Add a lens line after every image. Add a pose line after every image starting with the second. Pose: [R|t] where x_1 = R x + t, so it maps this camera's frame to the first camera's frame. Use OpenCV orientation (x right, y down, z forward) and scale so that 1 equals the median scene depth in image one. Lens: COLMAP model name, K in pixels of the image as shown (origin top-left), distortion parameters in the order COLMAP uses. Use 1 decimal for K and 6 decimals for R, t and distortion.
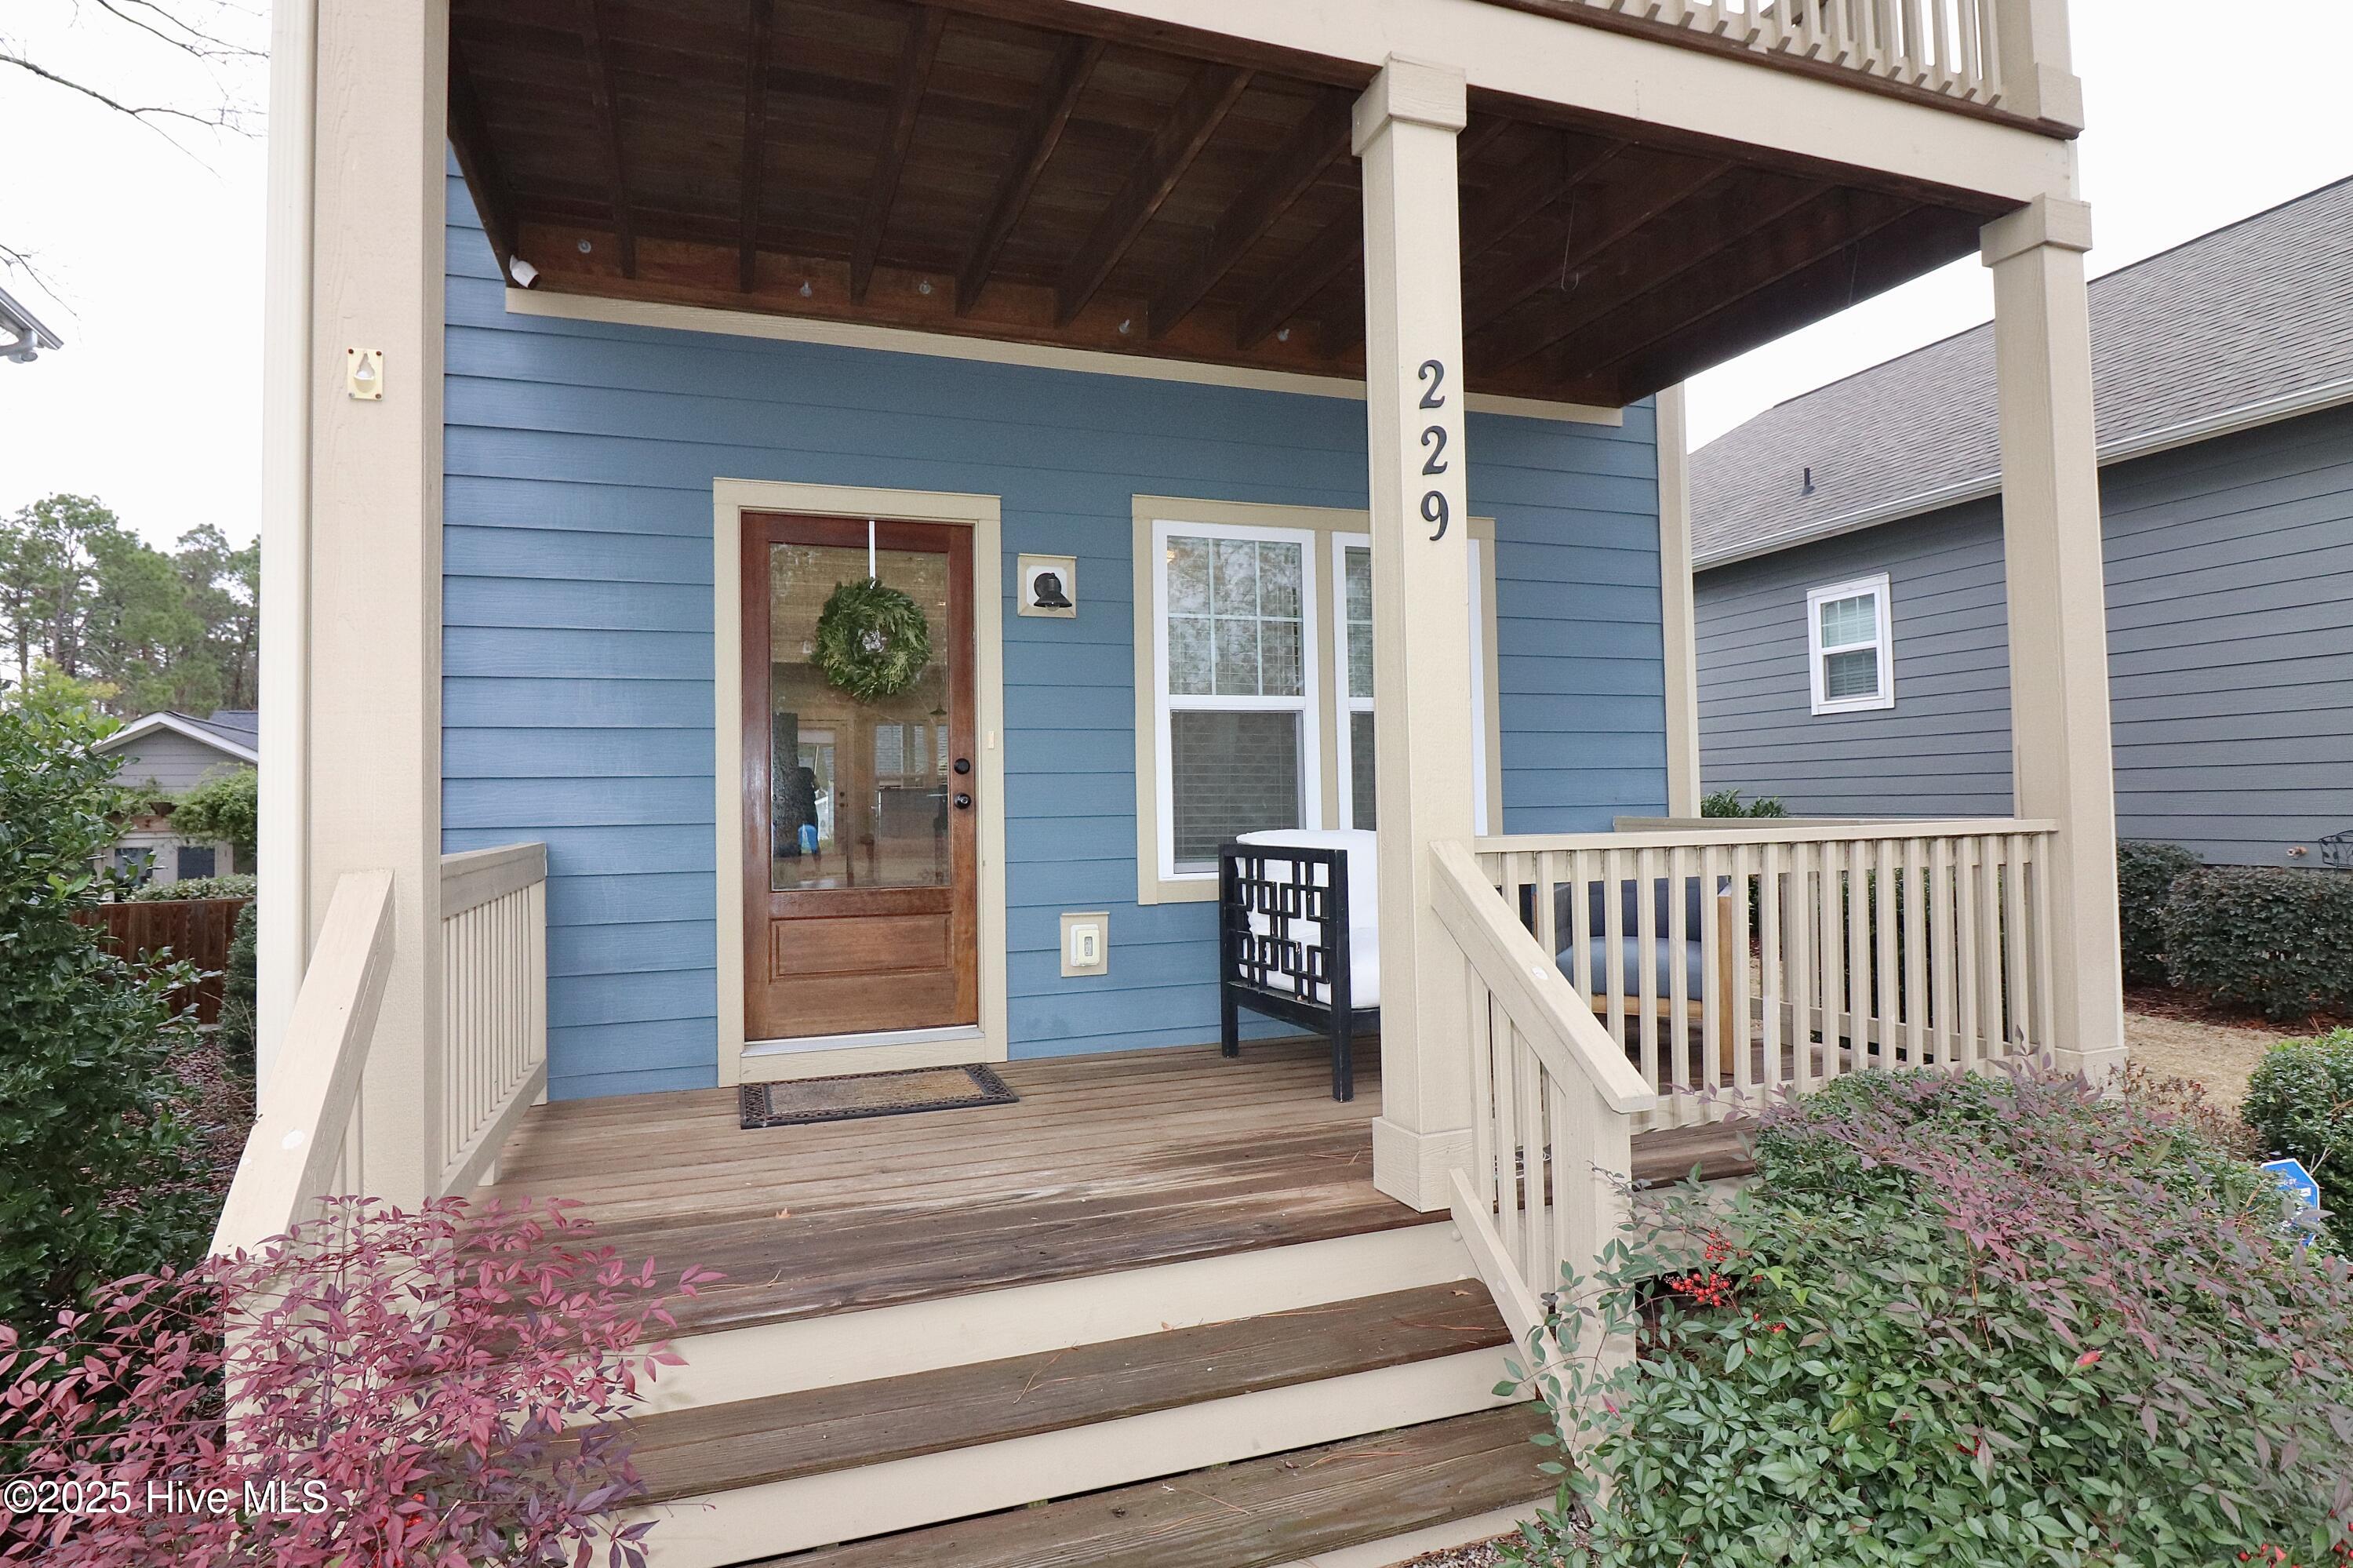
lens RADIAL K [[1224.9, 0, 1176.4], [0, 1224.9, 772.6], [0, 0, 1]] dist [-0.004735, -0.000223]
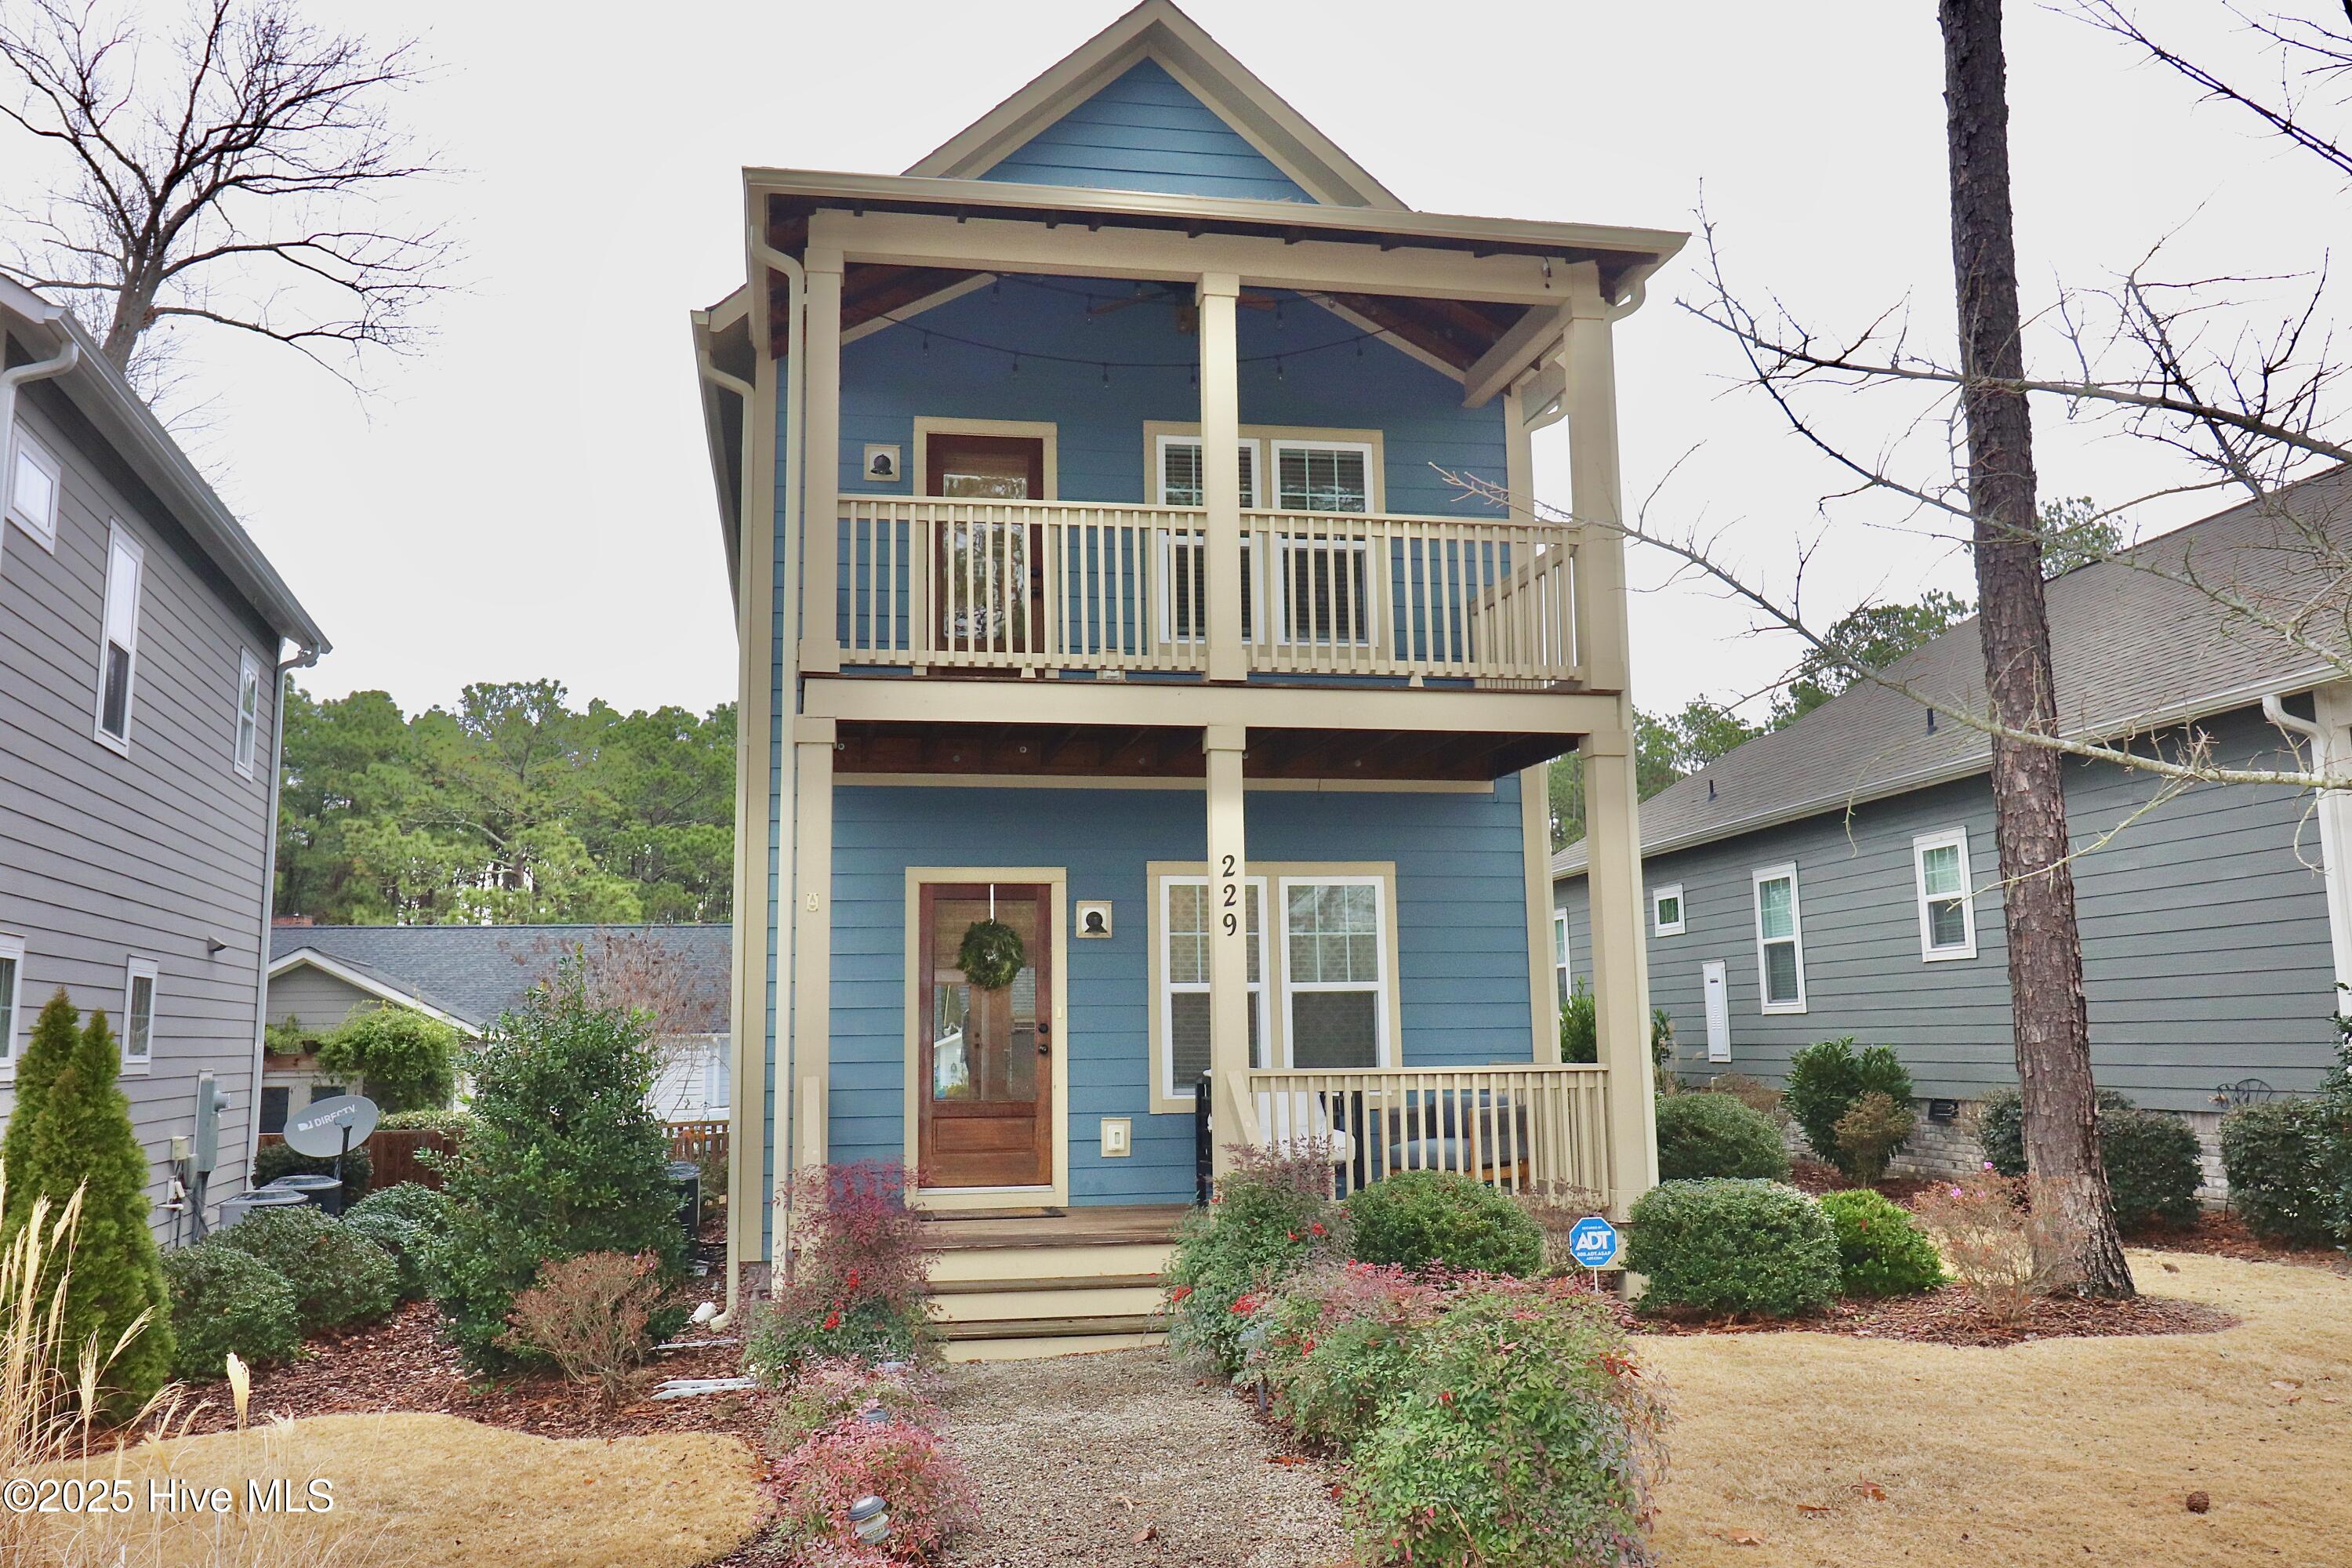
lens RADIAL K [[1952.4, 0, 1169.0], [0, 1952.4, 782.3], [0, 0, 1]] dist [0.004504, 0.001191]
pose [[0.985918, -0.016822, -0.166381, 0.442253], [-0.001056, 0.994281, -0.106787, -0.053910], [0.167226, 0.105459, 0.980262, -1.616745]]
